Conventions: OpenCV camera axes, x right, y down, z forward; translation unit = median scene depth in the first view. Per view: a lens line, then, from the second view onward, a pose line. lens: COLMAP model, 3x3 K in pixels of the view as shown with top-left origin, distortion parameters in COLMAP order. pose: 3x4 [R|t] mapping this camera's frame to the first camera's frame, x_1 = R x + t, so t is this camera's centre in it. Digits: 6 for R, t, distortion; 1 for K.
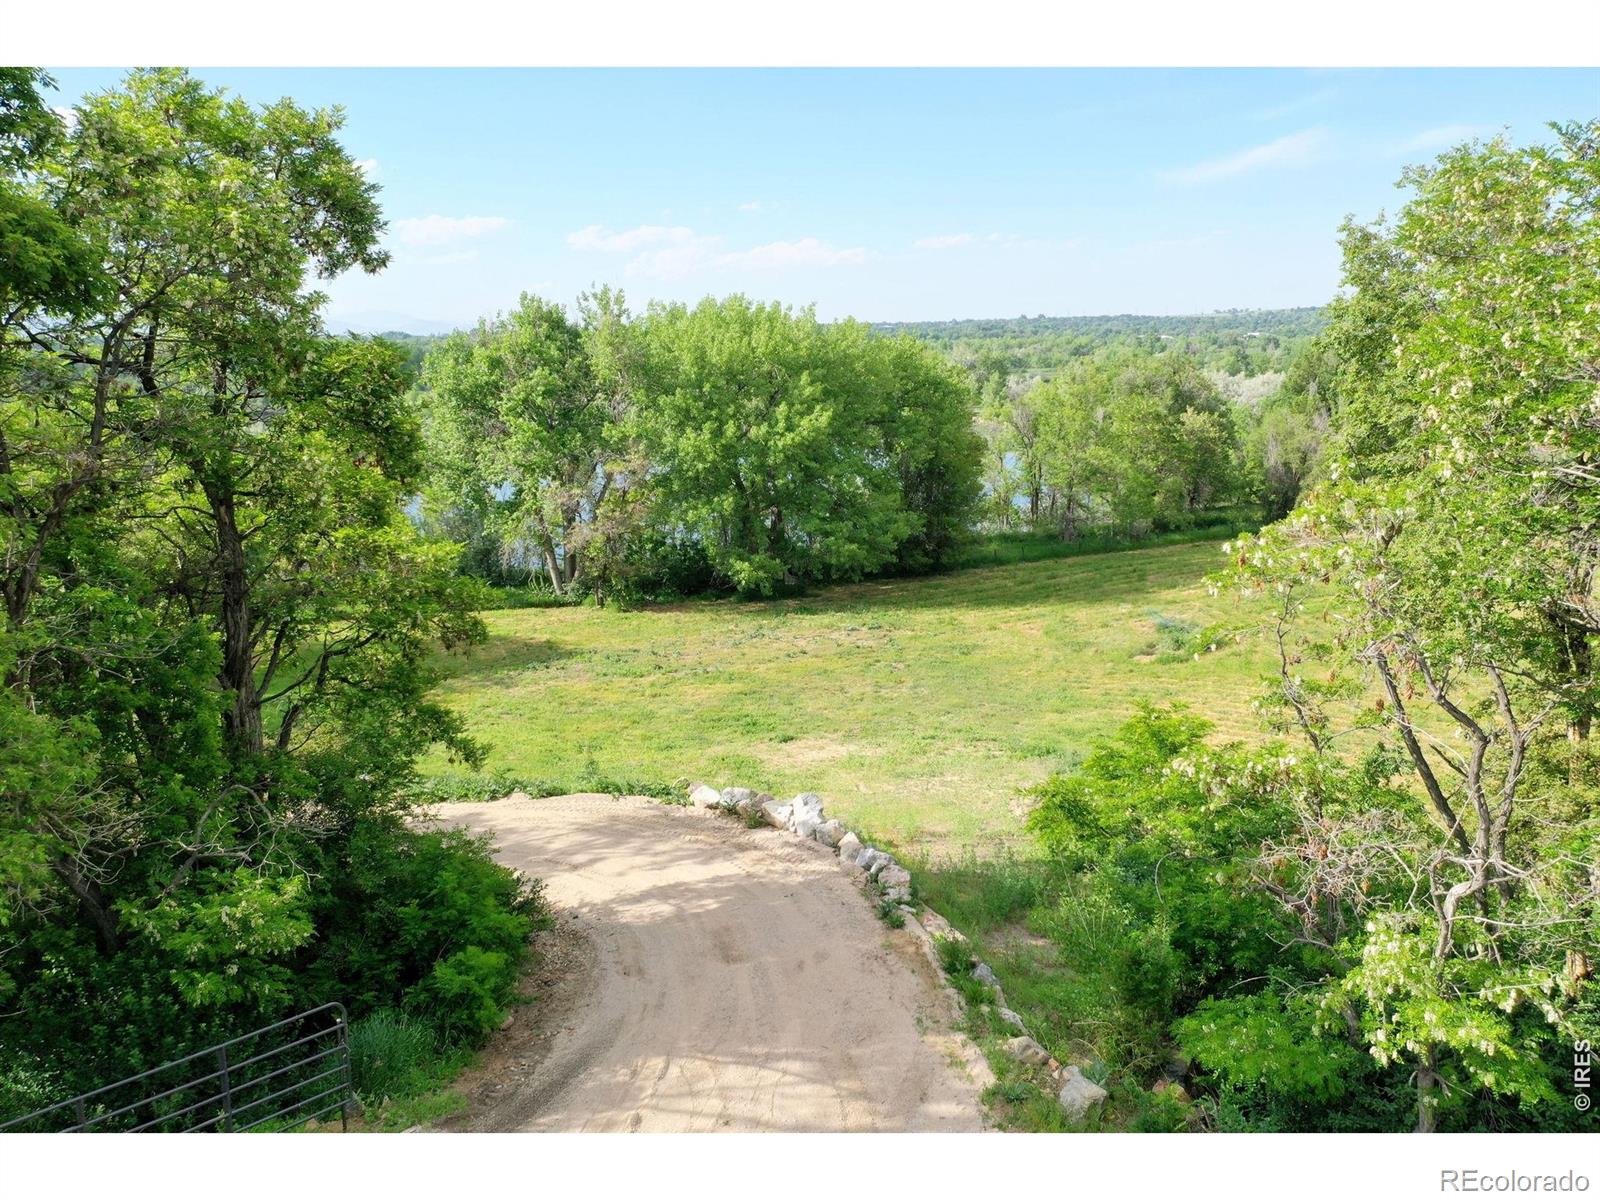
lens RADIAL K [[1248.0, 0, 800.0], [0, 1248.0, 600.0], [0, 0, 1]] dist [-0.002531, -0.000717]
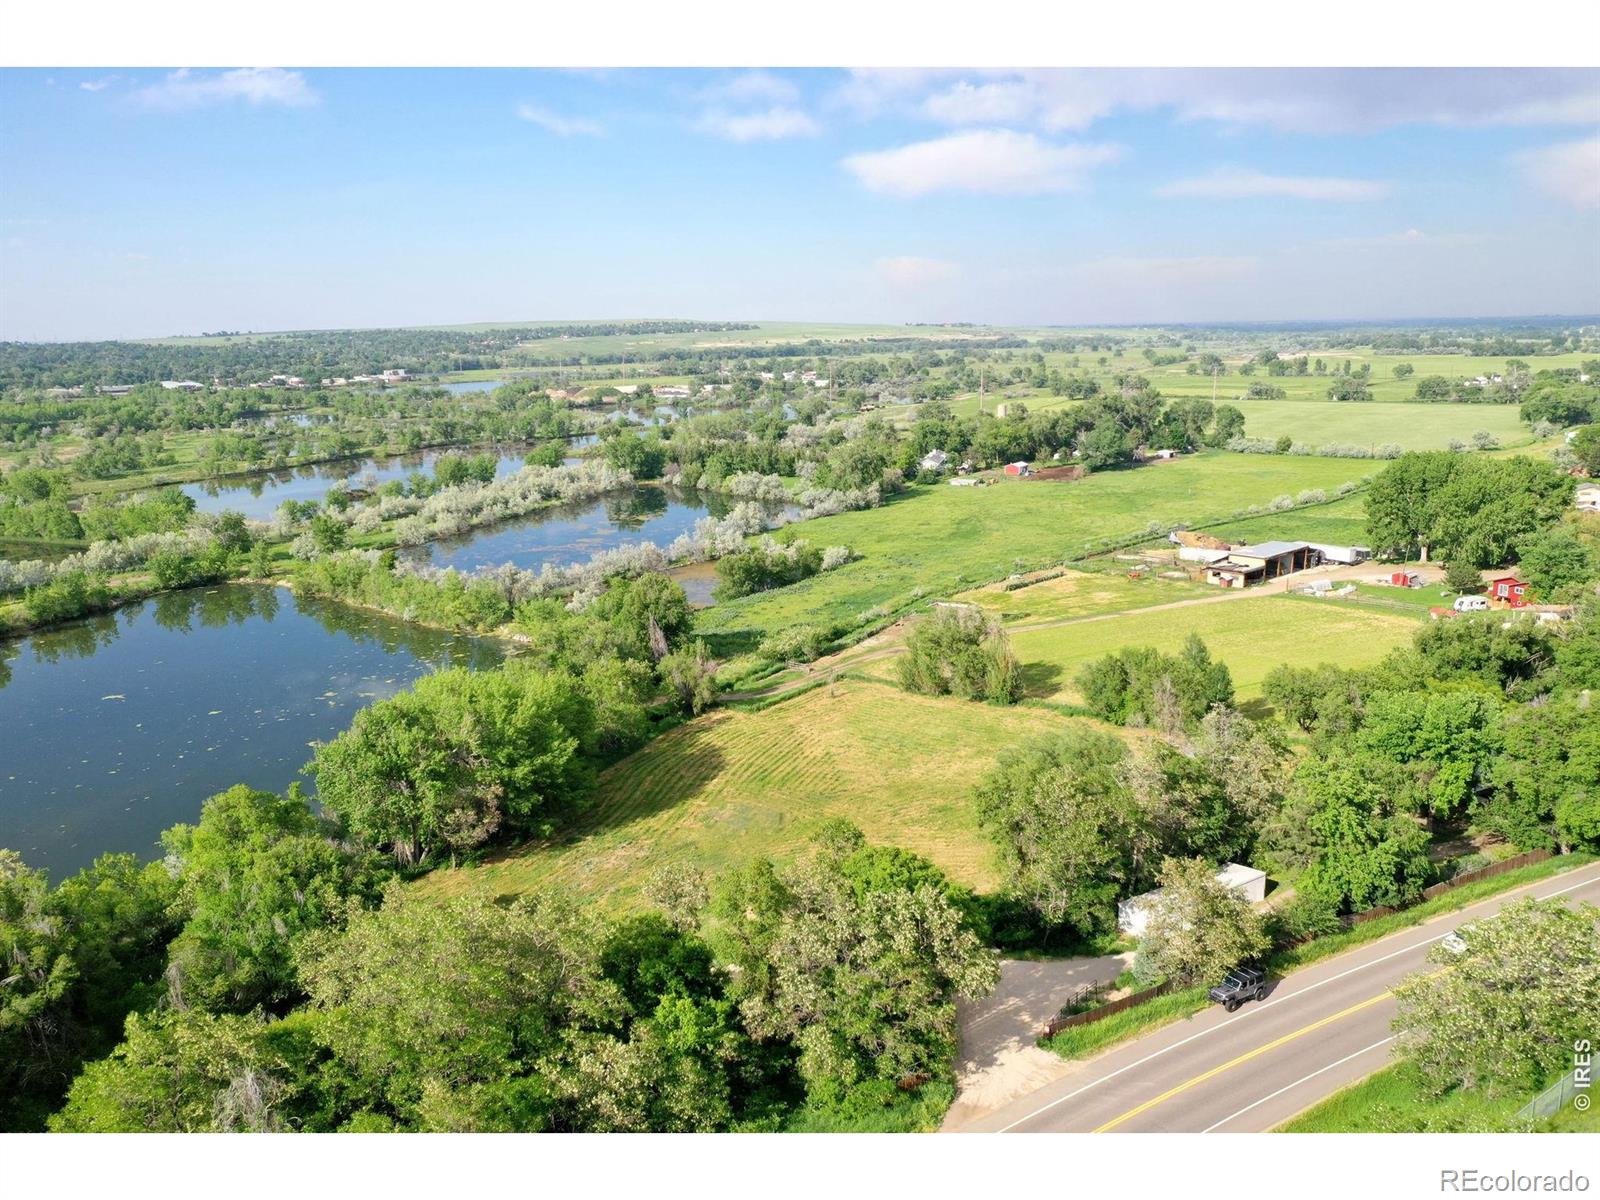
lens RADIAL K [[1248.0, 0, 800.0], [0, 1248.0, 600.0], [0, 0, 1]] dist [-0.002531, -0.000717]
pose [[0.722021, -0.140577, 0.677439, -1.031385], [0.146342, 0.988017, 0.049053, -0.416154], [-0.676217, 0.063721, 0.733941, -0.702684]]
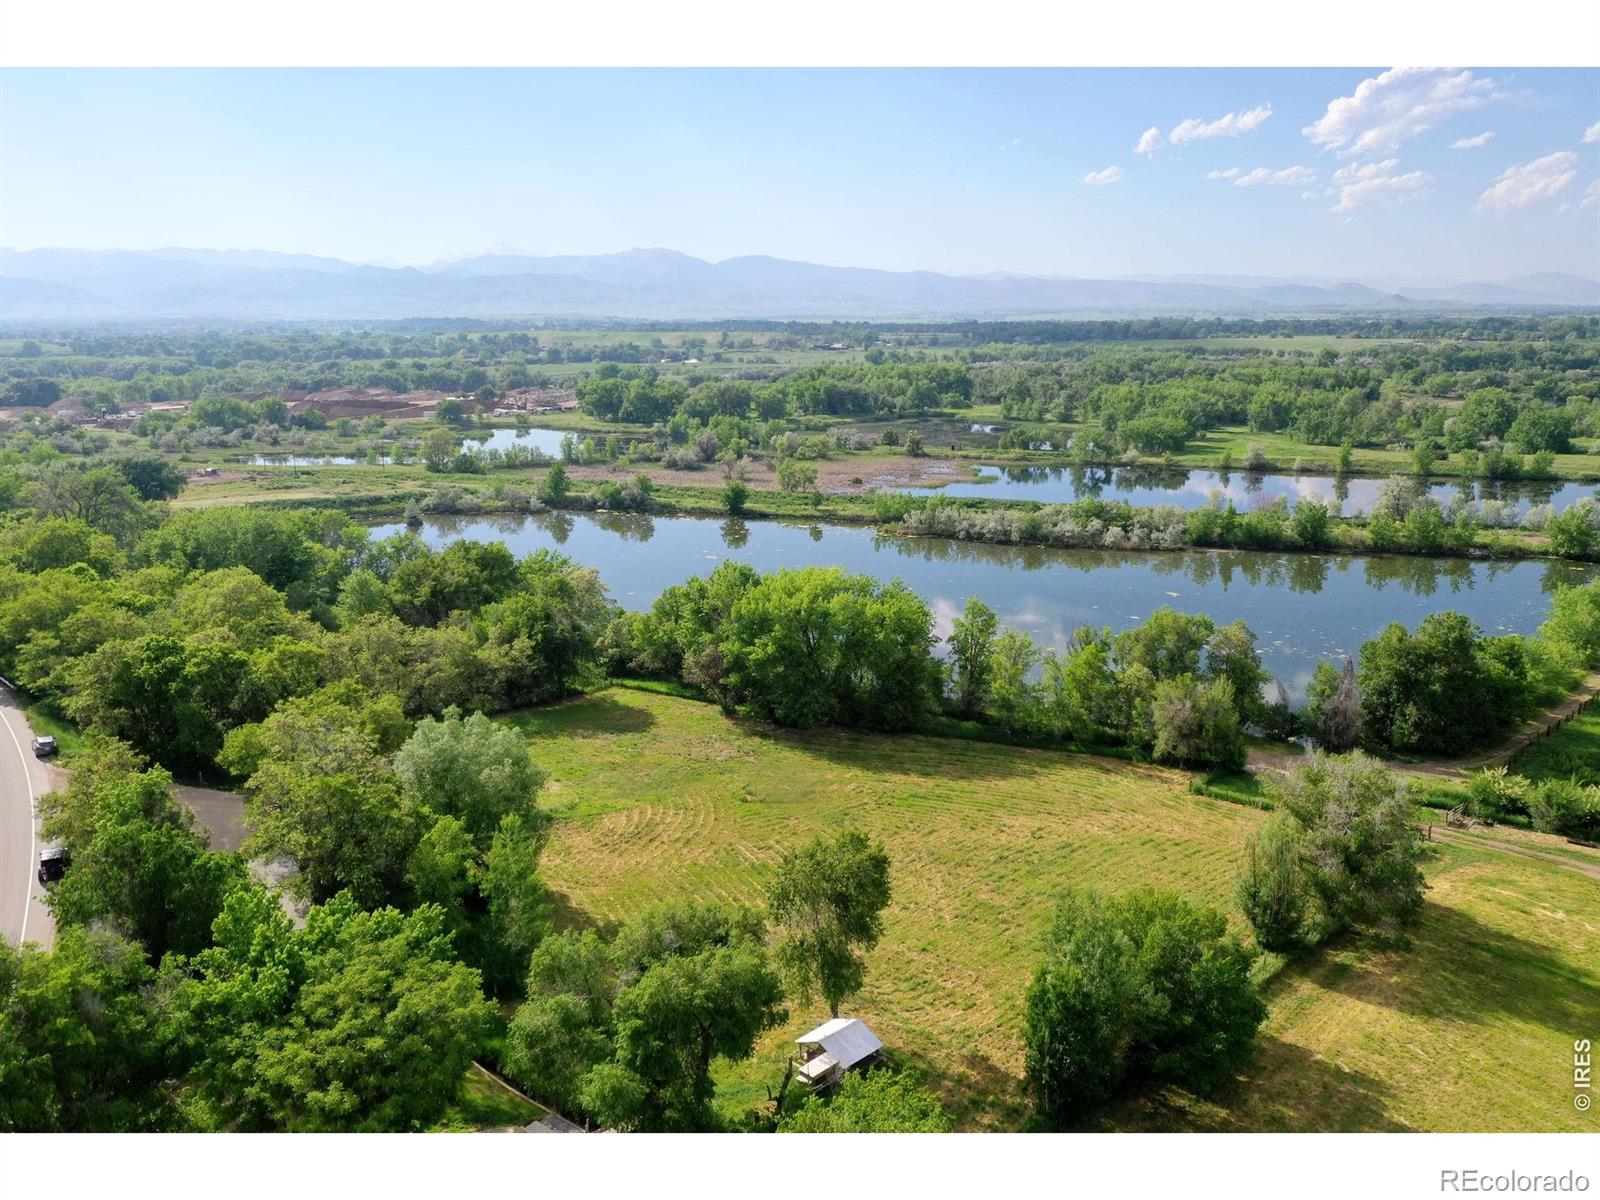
lens RADIAL K [[1248.0, 0, 800.0], [0, 1248.0, 600.0], [0, 0, 1]] dist [-0.002531, -0.000717]
pose [[0.660667, 0.174371, -0.730146, 1.579461], [-0.153262, 0.983492, 0.096196, -0.438885], [0.734867, 0.048350, 0.676486, -0.392348]]
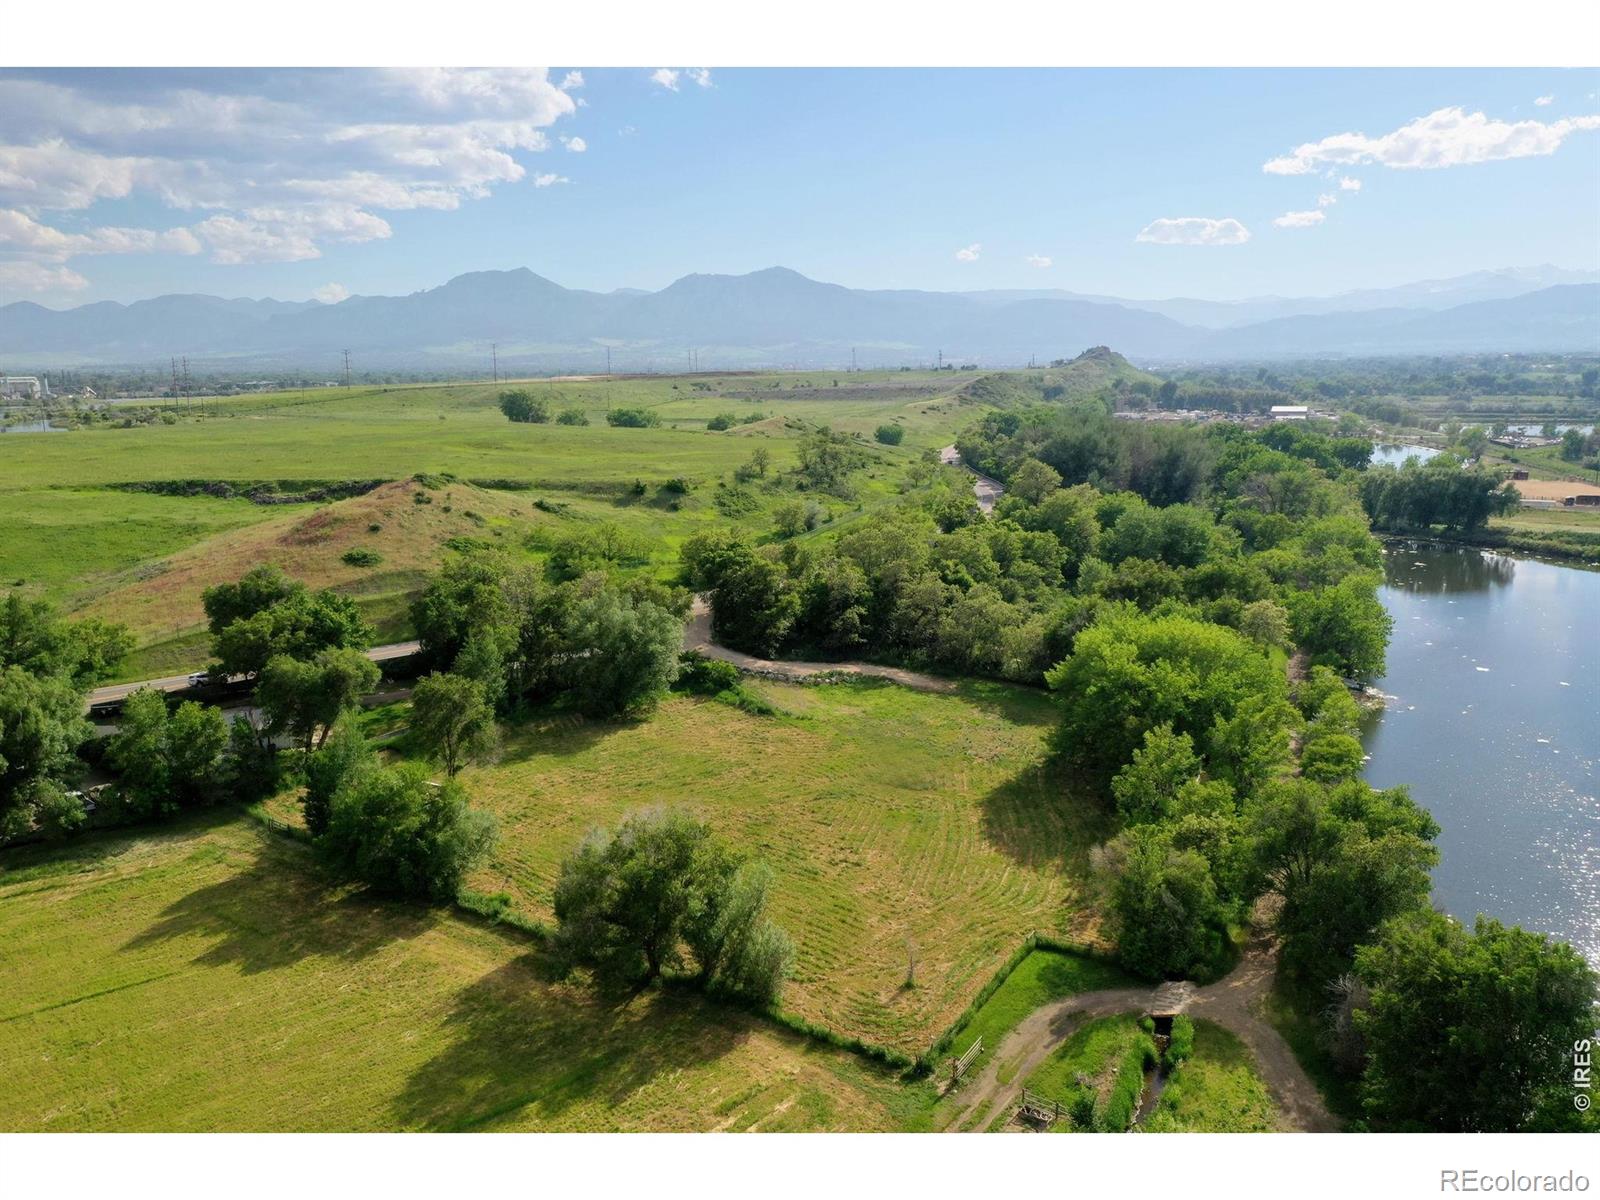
lens RADIAL K [[1248.0, 0, 800.0], [0, 1248.0, 600.0], [0, 0, 1]] dist [-0.002531, -0.000717]
pose [[-0.607427, 0.175035, -0.774852, 1.904203], [-0.139086, 0.936921, 0.320679, -0.890568], [0.782105, 0.302560, -0.544766, 1.796640]]
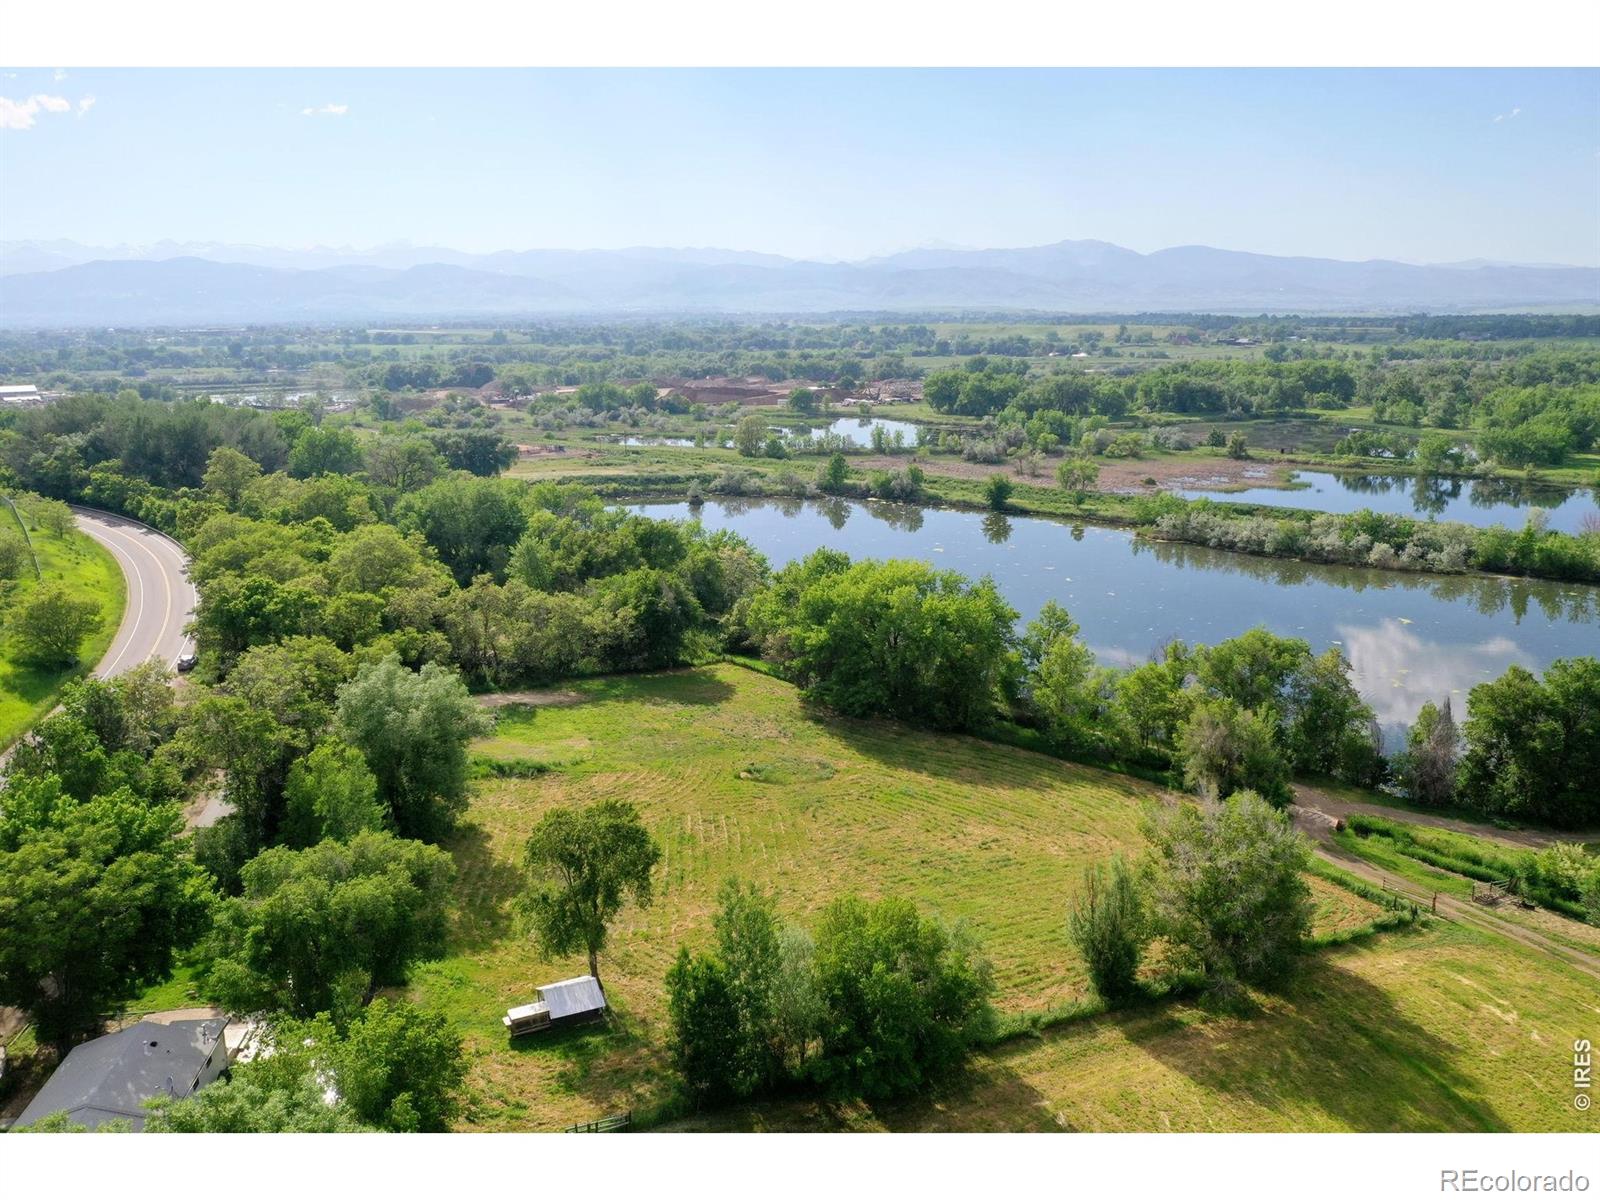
lens RADIAL K [[1248.0, 0, 800.0], [0, 1248.0, 600.0], [0, 0, 1]] dist [-0.002531, -0.000717]
pose [[0.381095, 0.217637, -0.898555, 1.916517], [-0.185251, 0.970163, 0.156413, -0.534254], [0.905786, 0.106850, 0.410042, 0.083254]]
